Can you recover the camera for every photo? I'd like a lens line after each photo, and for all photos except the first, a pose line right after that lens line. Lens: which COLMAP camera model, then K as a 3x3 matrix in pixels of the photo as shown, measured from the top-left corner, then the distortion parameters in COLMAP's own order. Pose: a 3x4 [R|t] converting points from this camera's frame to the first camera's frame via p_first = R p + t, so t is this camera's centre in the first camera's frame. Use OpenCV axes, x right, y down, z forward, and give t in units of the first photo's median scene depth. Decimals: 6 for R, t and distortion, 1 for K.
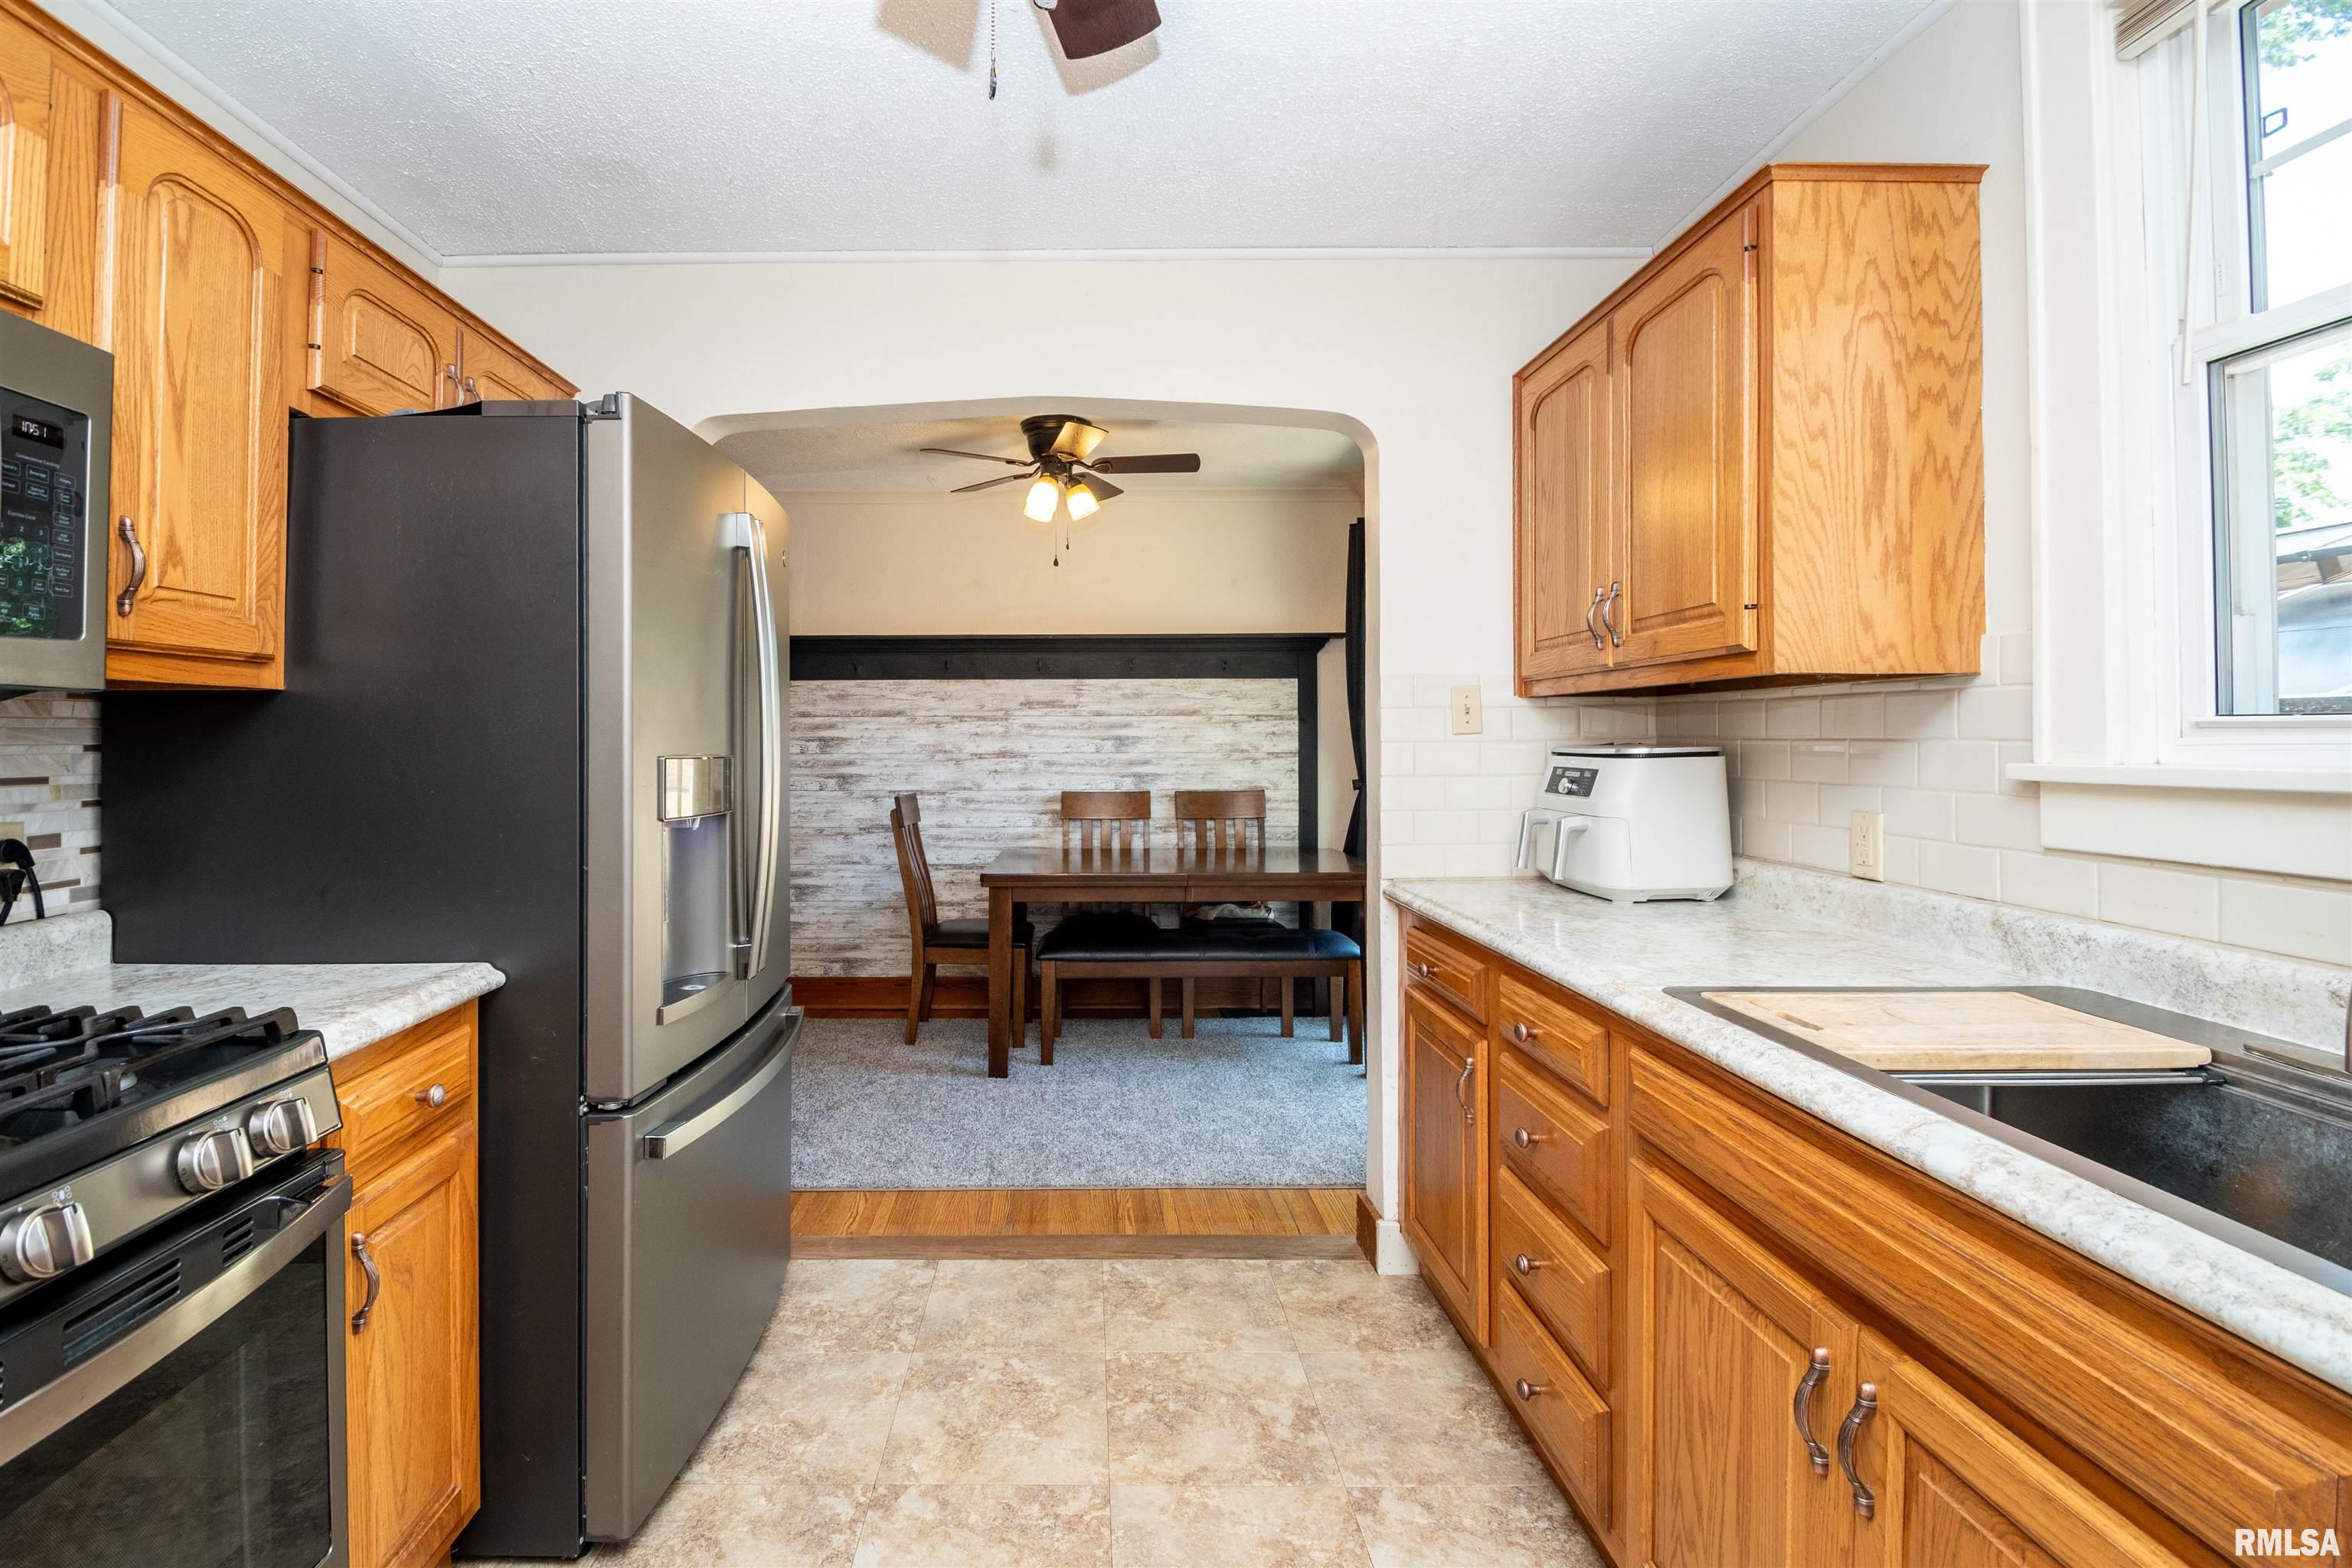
lens RADIAL K [[1078.0, 0, 1082.5], [0, 1078.0, 717.8], [0, 0, 1]] dist [0.000439, -0.000072]
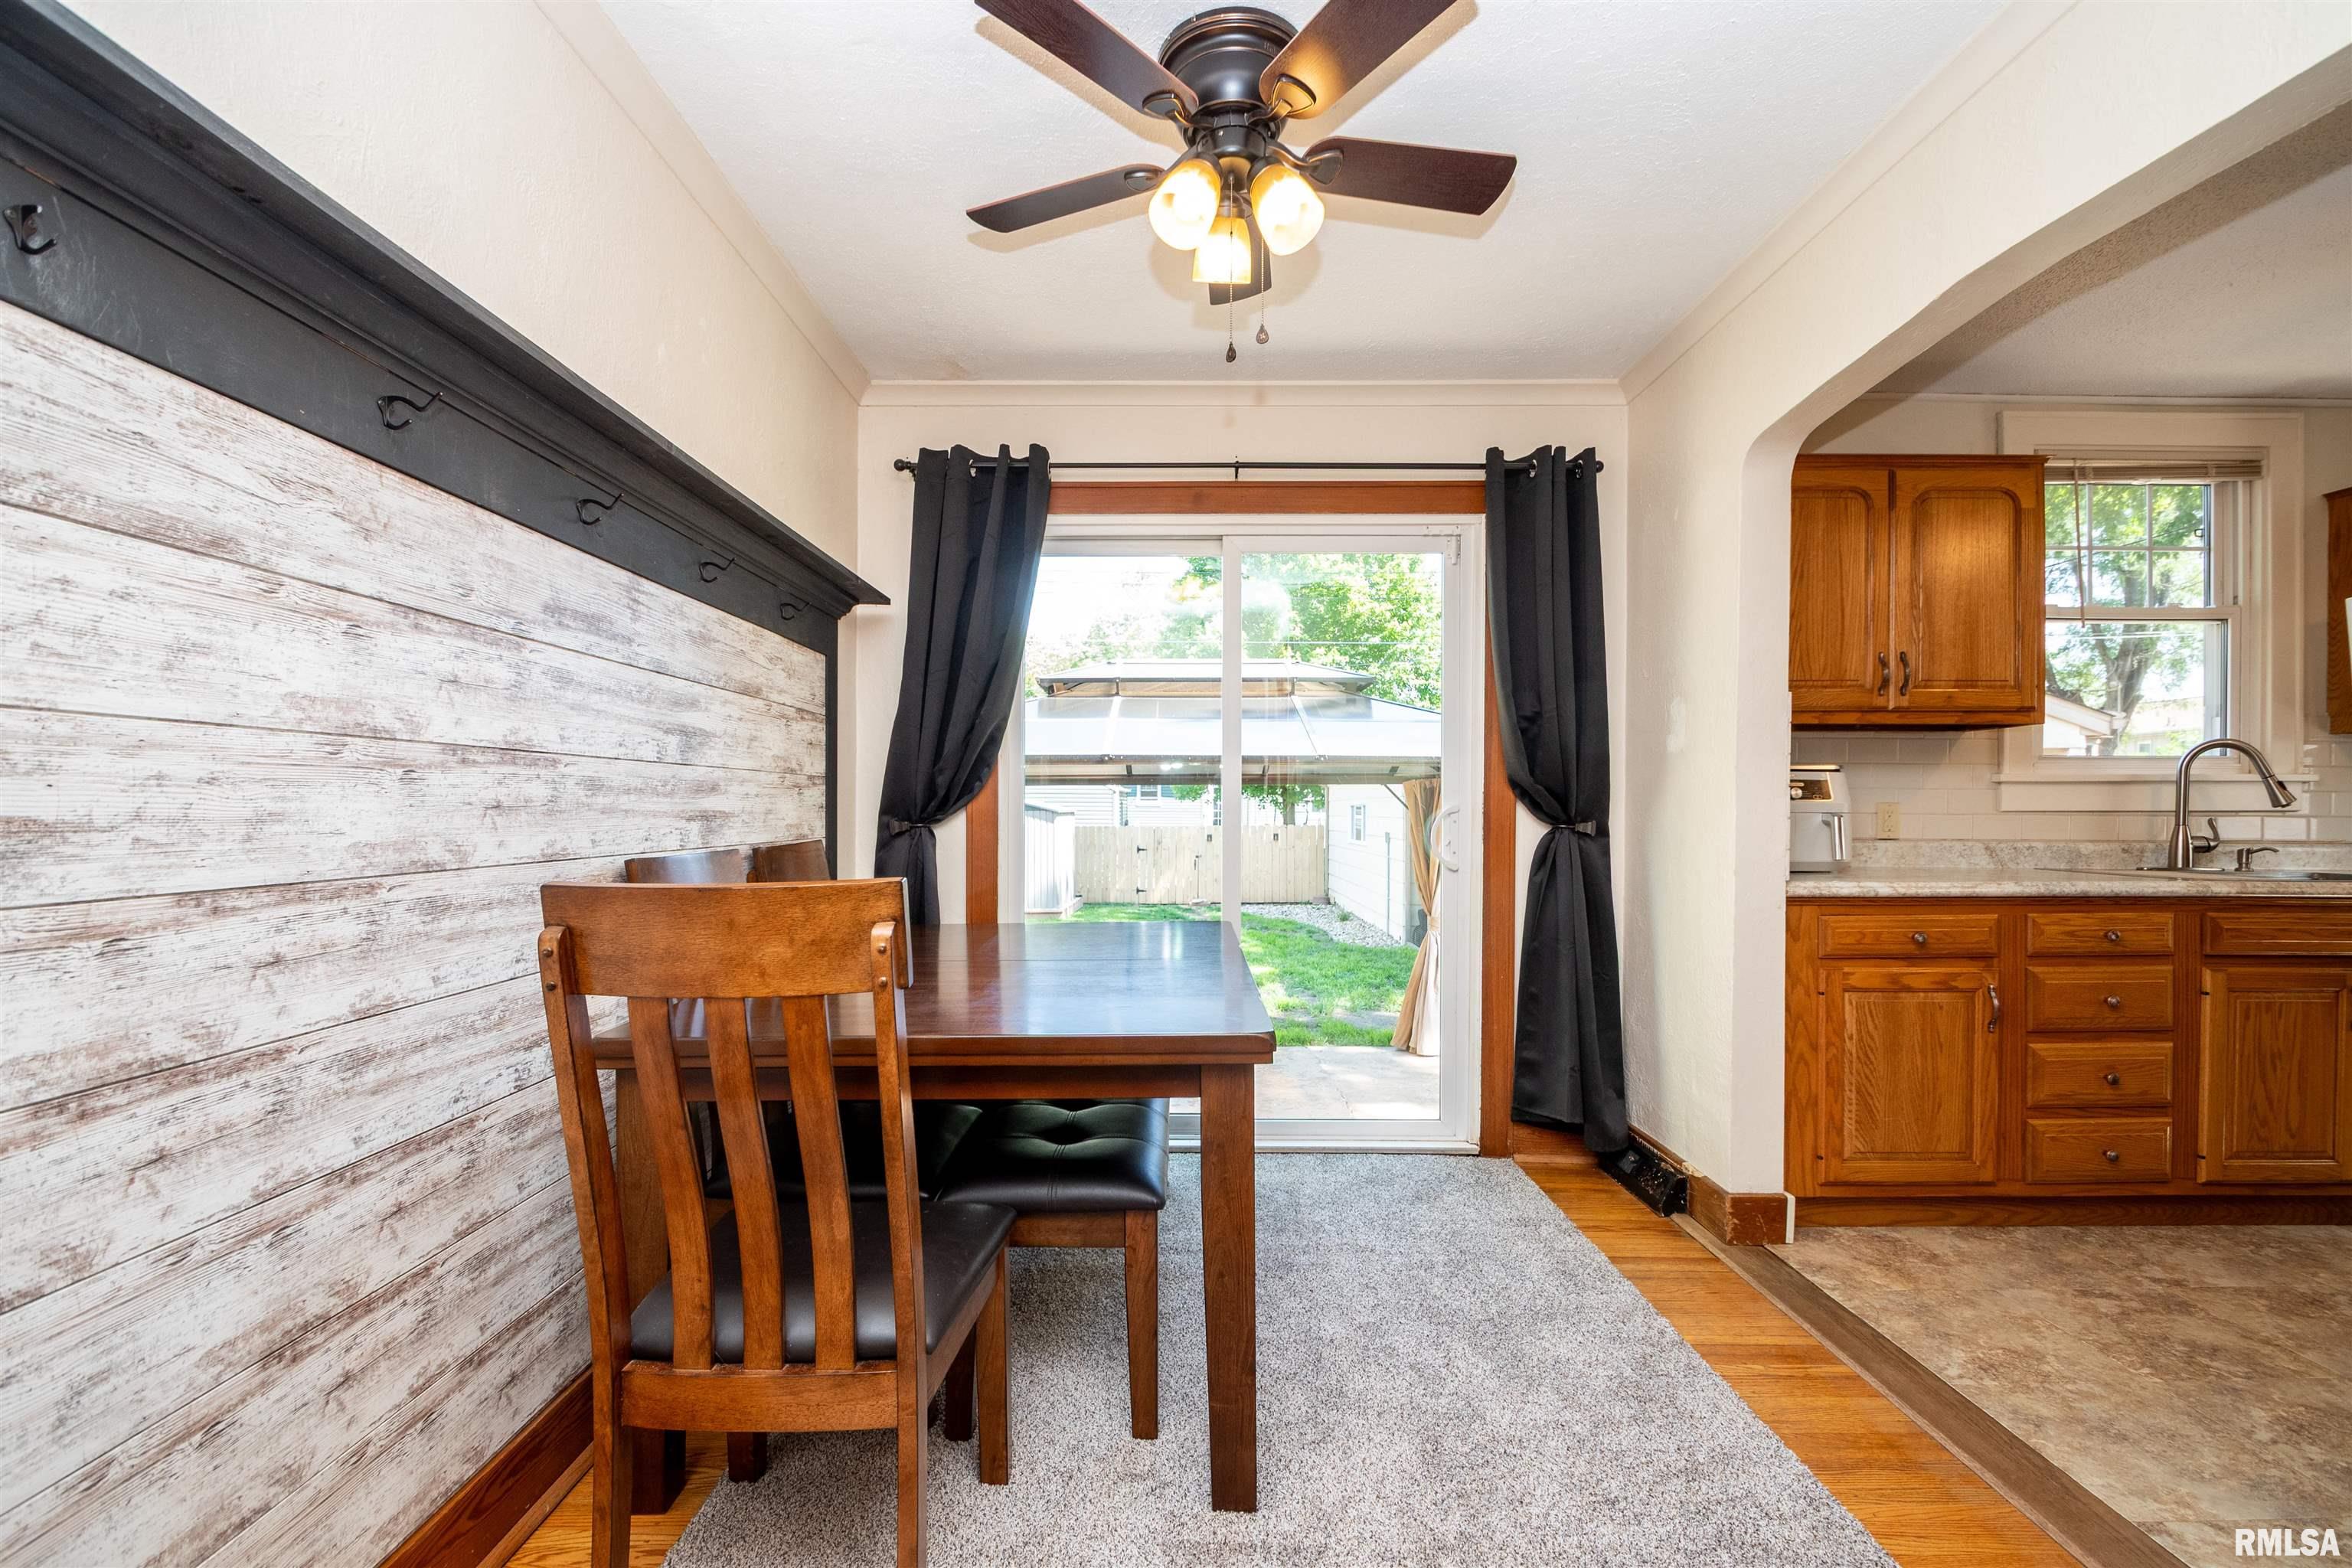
lens RADIAL K [[1036.6, 0, 1174.1], [0, 1036.6, 805.0], [0, 0, 1]] dist [0.002542, -0.009680]
pose [[0.007972, 0.005516, 0.999953, -0.381139], [-0.022288, 0.999737, -0.005337, 0.046552], [-0.999720, -0.022244, 0.008093, 0.800989]]
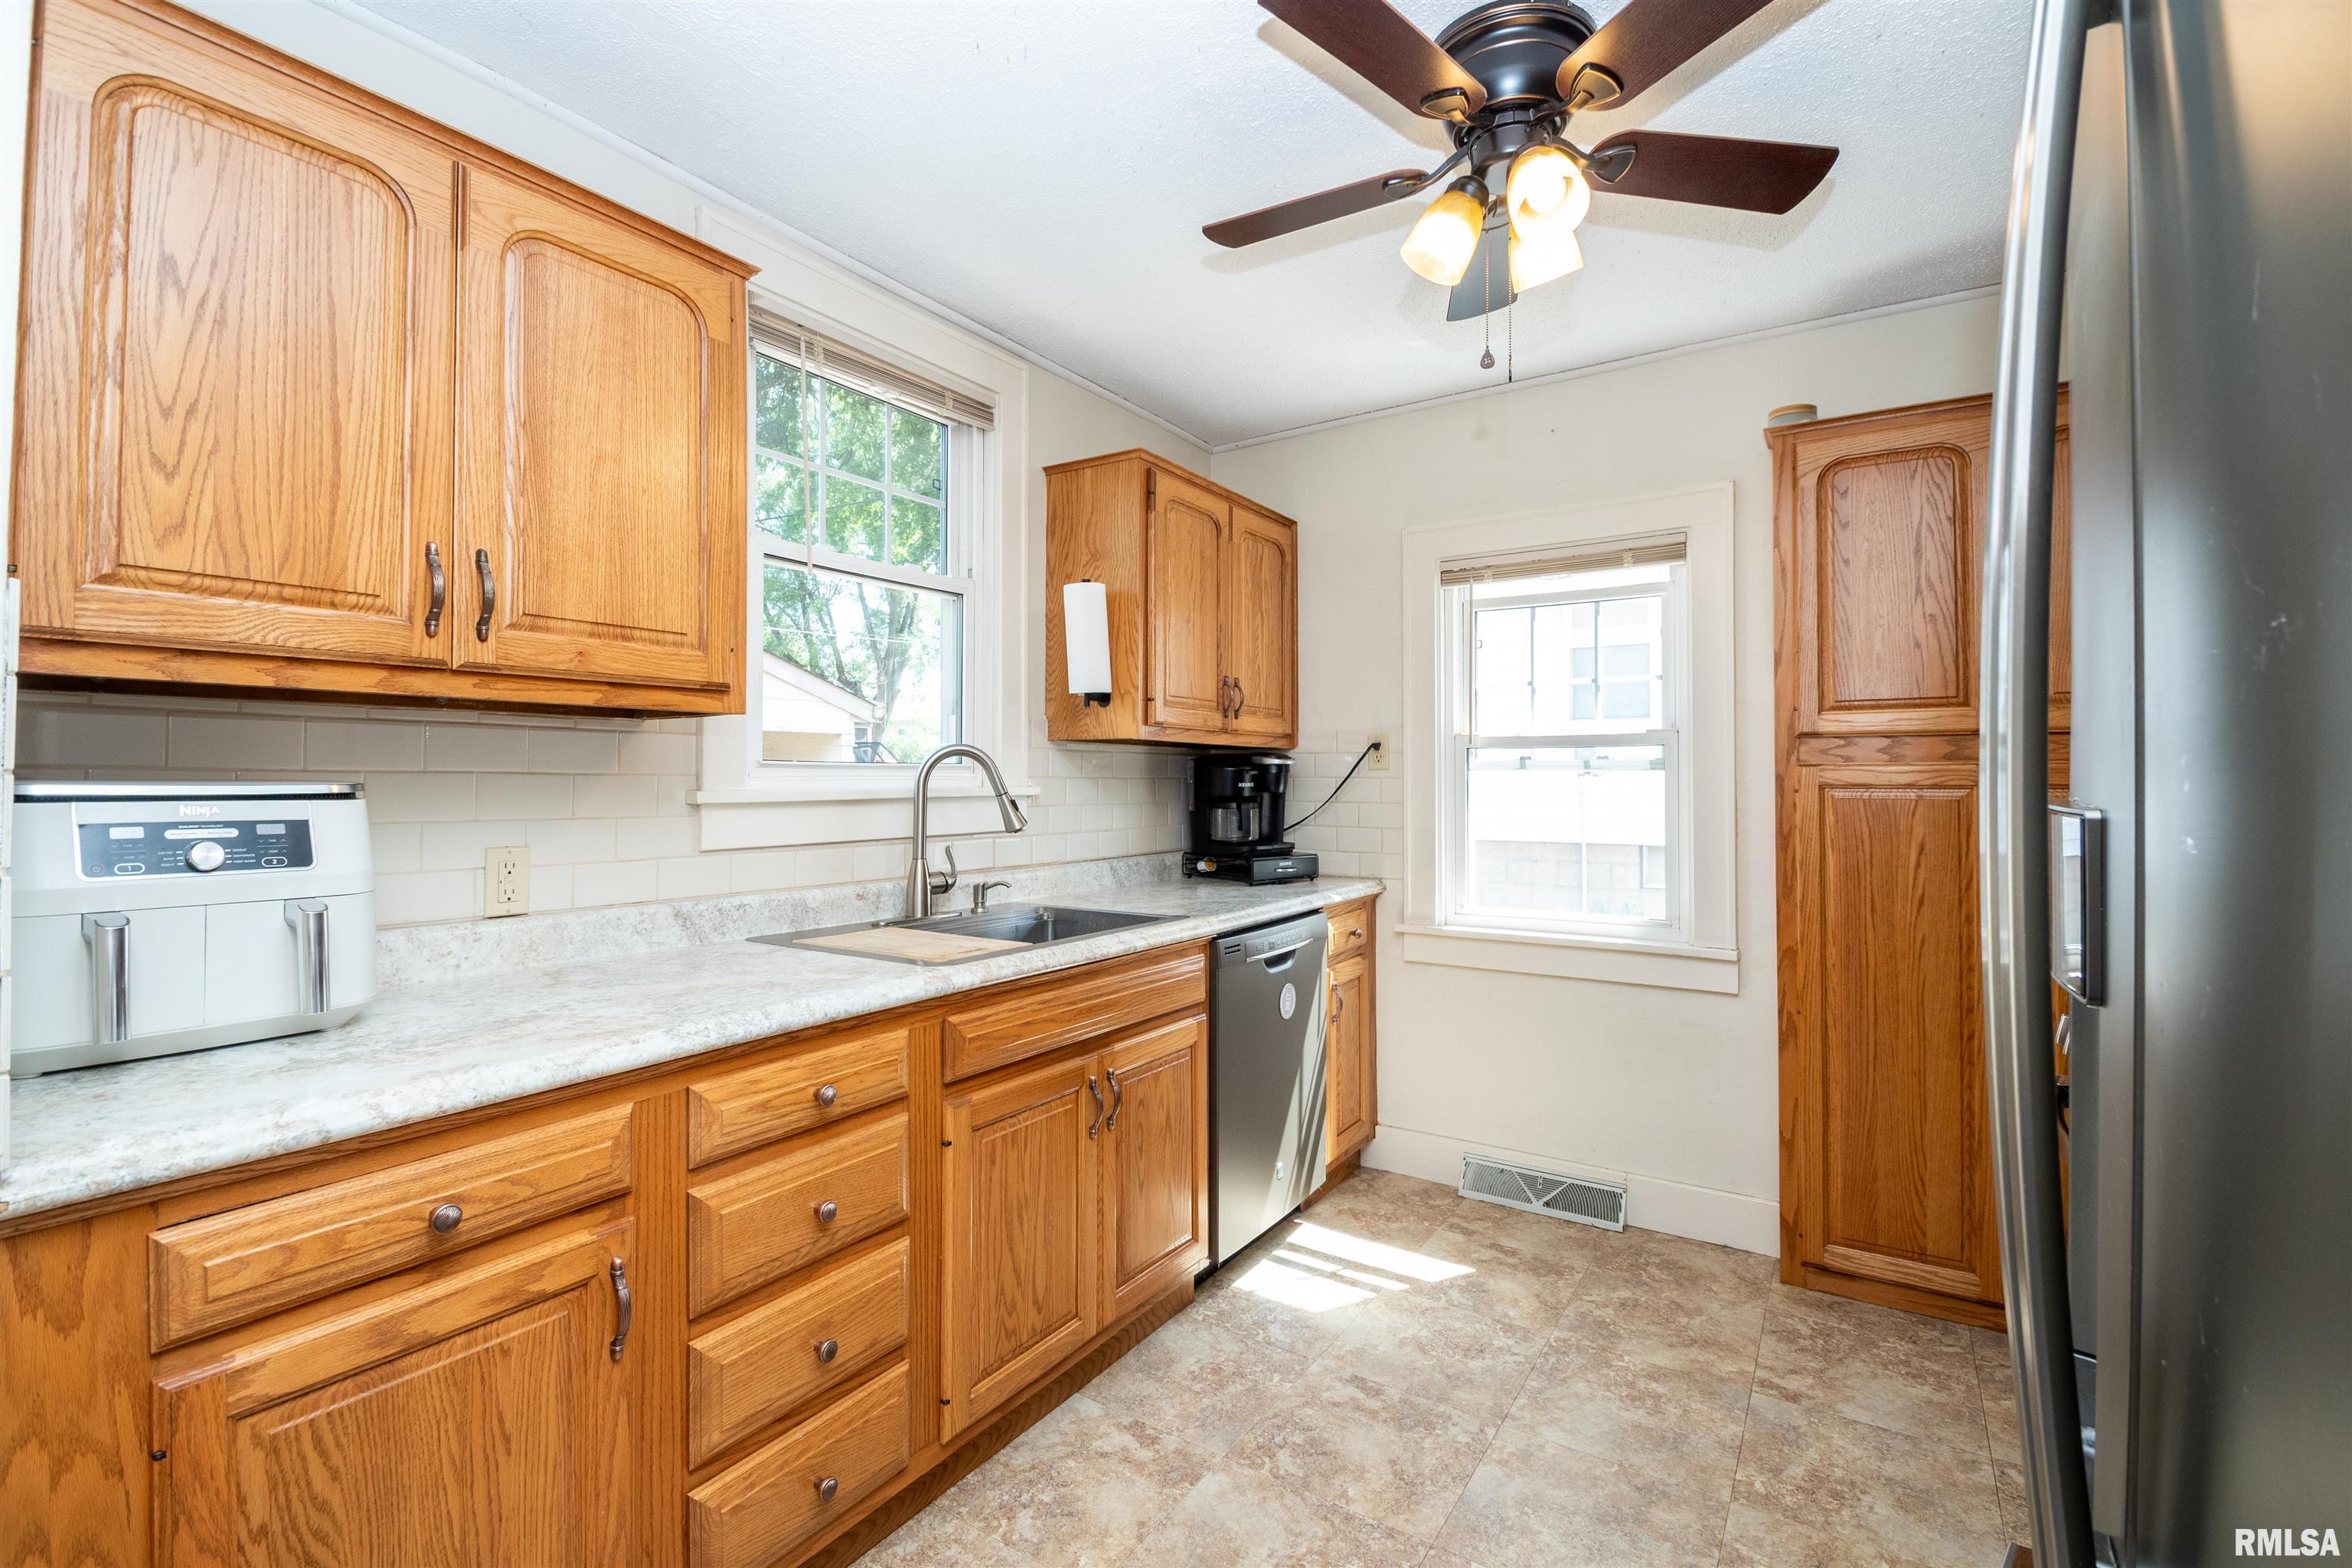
lens RADIAL K [[1045.3, 0, 1131.9], [0, 1045.3, 782.7], [0, 0, 1]] dist [0.001633, -0.000139]
pose [[-0.820534, 0.001820, 0.571595, -0.101423], [-0.006653, 0.999897, -0.012735, 0.013360], [-0.571559, -0.014252, -0.820437, 0.529017]]
